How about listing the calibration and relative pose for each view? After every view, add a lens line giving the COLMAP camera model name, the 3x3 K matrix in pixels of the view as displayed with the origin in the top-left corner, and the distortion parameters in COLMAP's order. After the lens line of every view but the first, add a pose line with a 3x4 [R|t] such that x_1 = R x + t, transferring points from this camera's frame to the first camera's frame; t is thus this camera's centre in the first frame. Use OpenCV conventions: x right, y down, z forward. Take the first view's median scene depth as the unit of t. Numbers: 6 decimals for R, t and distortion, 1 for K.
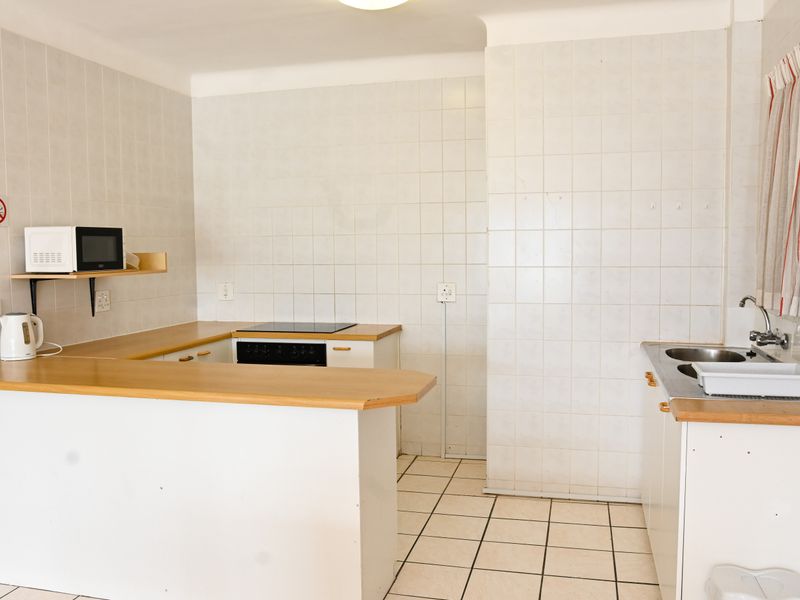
lens RADIAL K [[708.3, 0, 400.0], [0, 708.3, 300.0], [0, 0, 1]] dist [-0.045494, -0.004963]
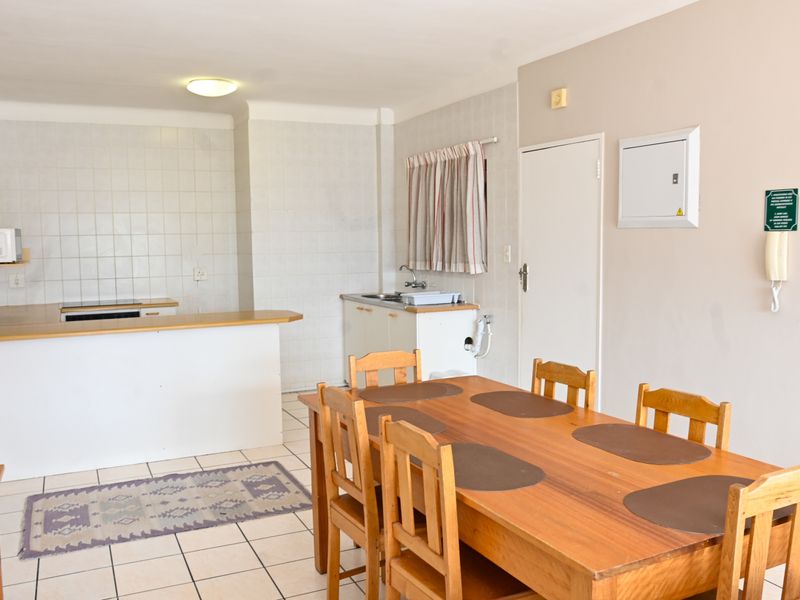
lens RADIAL K [[708.3, 0, 400.0], [0, 708.3, 300.0], [0, 0, 1]] dist [-0.045494, -0.004963]
pose [[0.763937, -0.056722, 0.642792, -0.691341], [0.054055, 0.998253, 0.023847, 0.038001], [-0.643022, 0.016529, 0.765669, -0.470693]]
